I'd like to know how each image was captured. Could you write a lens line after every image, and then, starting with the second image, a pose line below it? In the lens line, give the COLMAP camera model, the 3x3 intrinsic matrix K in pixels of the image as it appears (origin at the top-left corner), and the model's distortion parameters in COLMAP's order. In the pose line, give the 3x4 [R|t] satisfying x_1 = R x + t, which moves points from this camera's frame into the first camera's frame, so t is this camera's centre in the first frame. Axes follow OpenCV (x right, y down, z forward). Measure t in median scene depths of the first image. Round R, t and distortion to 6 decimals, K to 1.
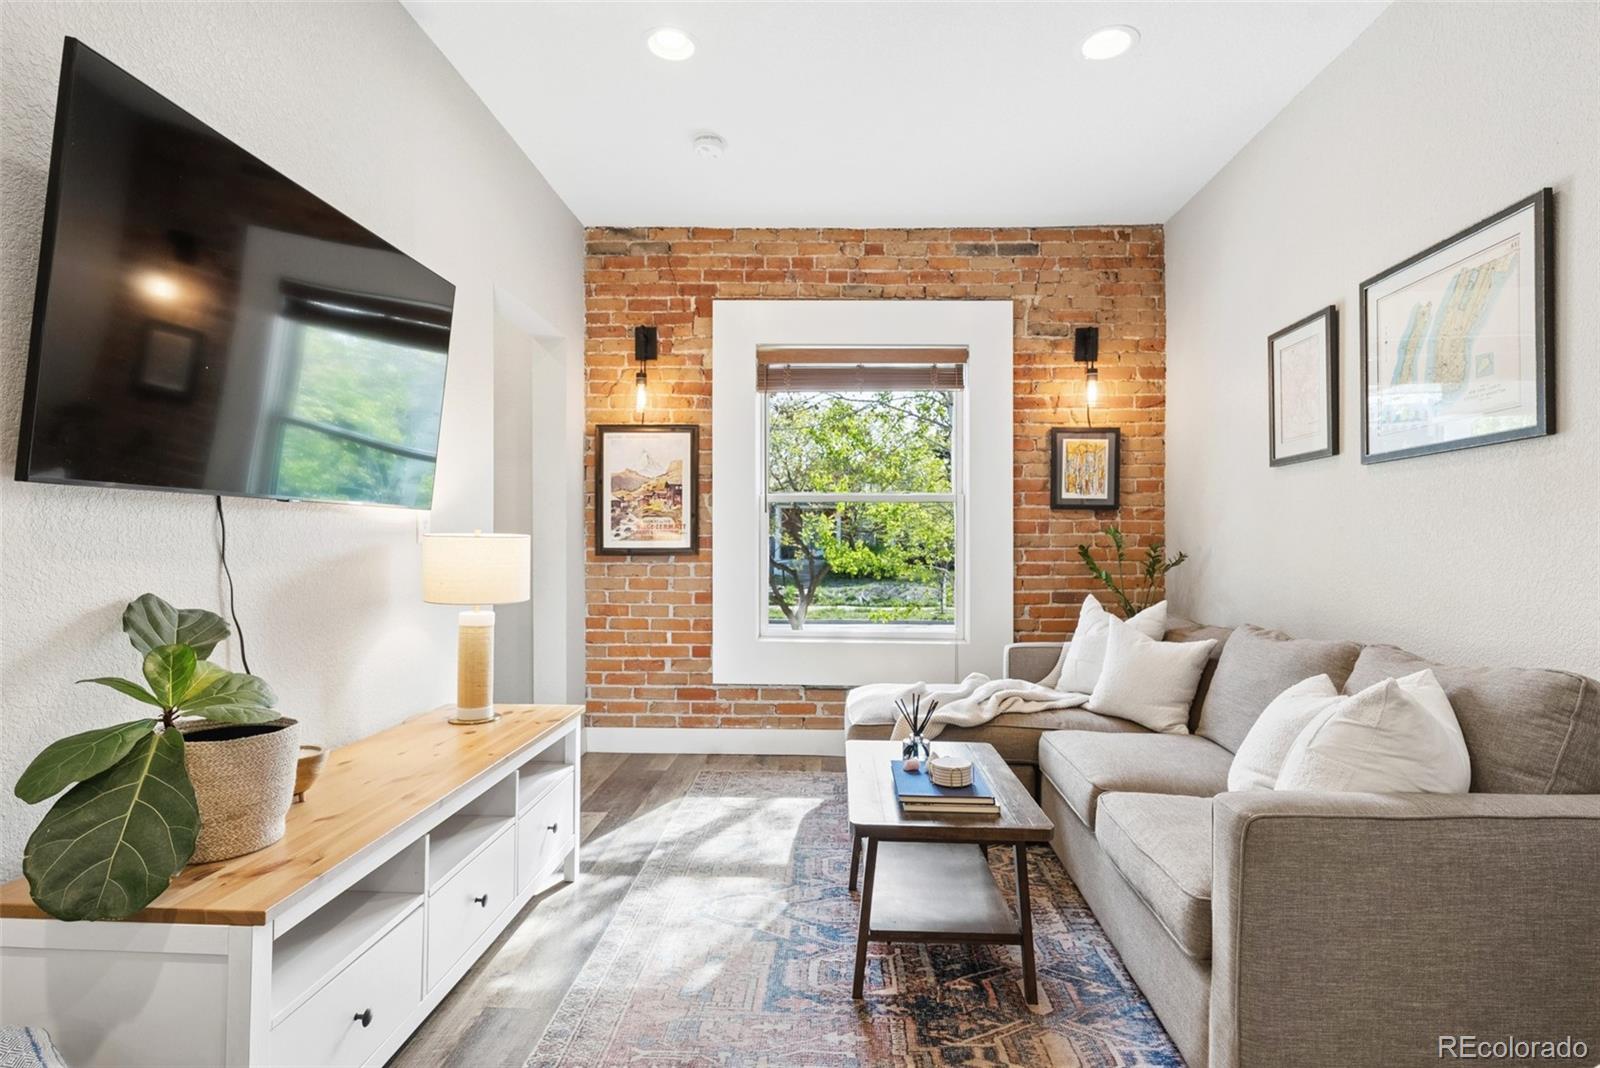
lens RADIAL K [[812.6, 0, 805.5], [0, 812.6, 537.4], [0, 0, 1]] dist [0.001076, -0.000127]
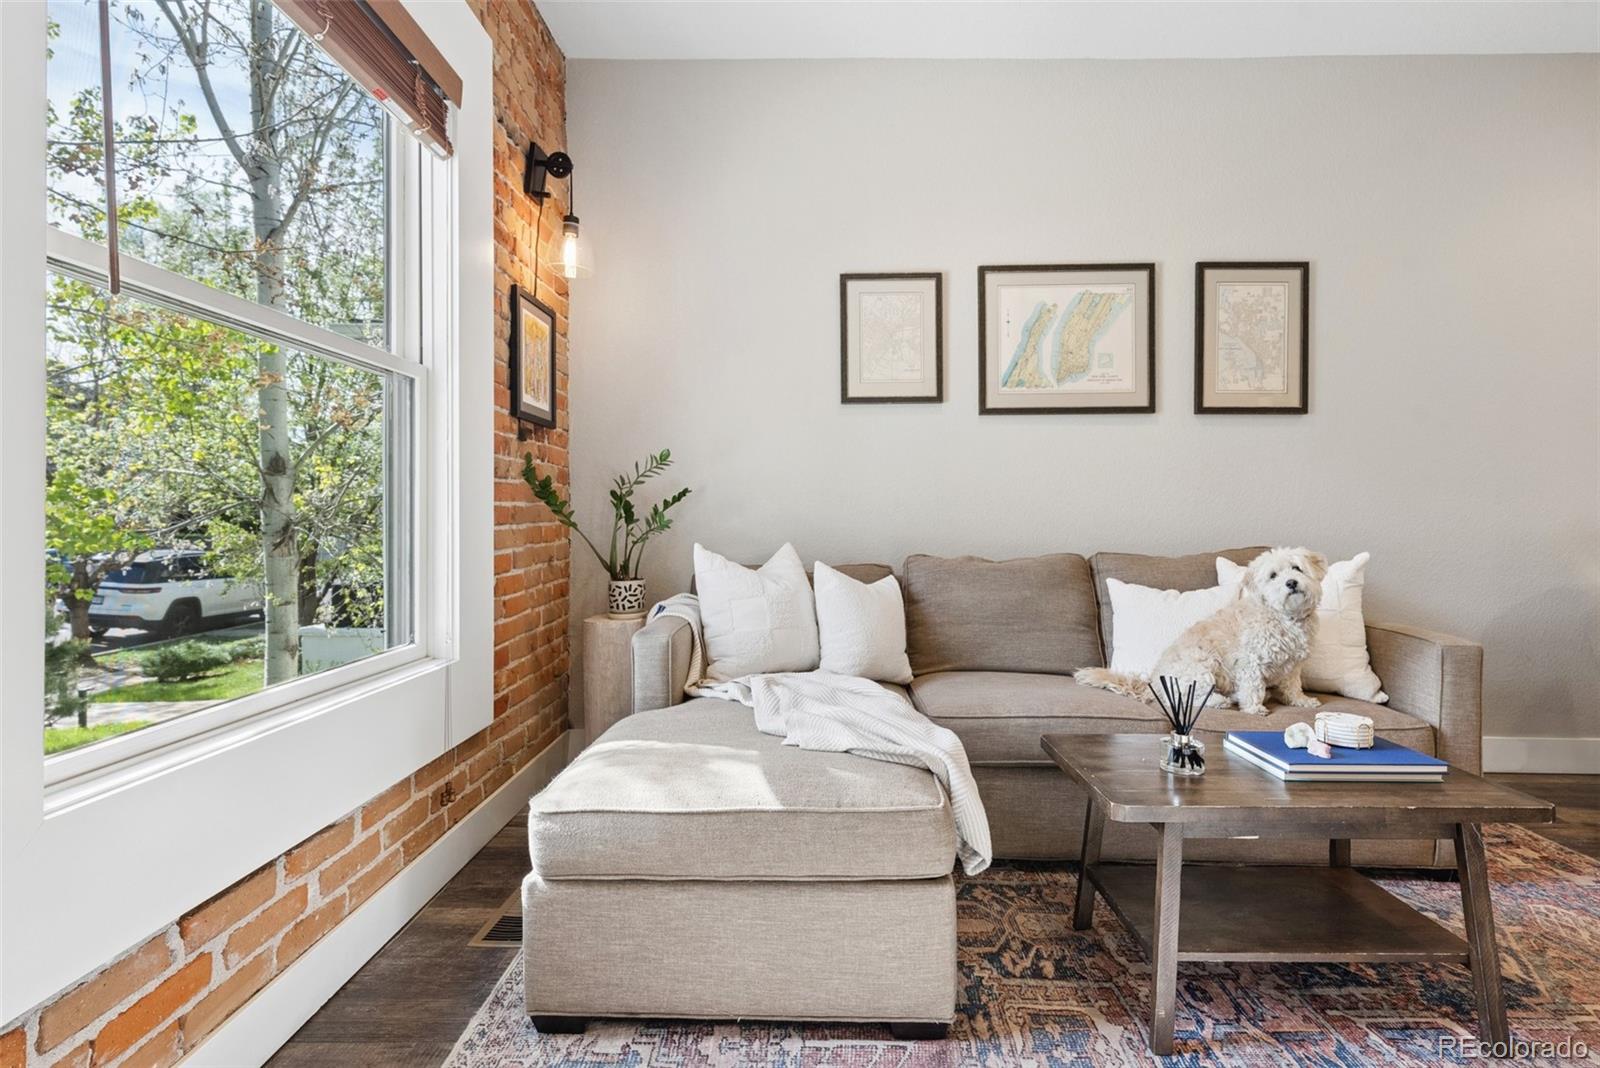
lens RADIAL K [[792.1, 0, 802.4], [0, 792.1, 521.2], [0, 0, 1]] dist [0.001724, -0.000740]
pose [[-0.036521, -0.003311, 0.999327, -0.308342], [-0.003691, 0.999988, 0.003178, 0.041710], [-0.999326, -0.003573, -0.036533, 0.816606]]
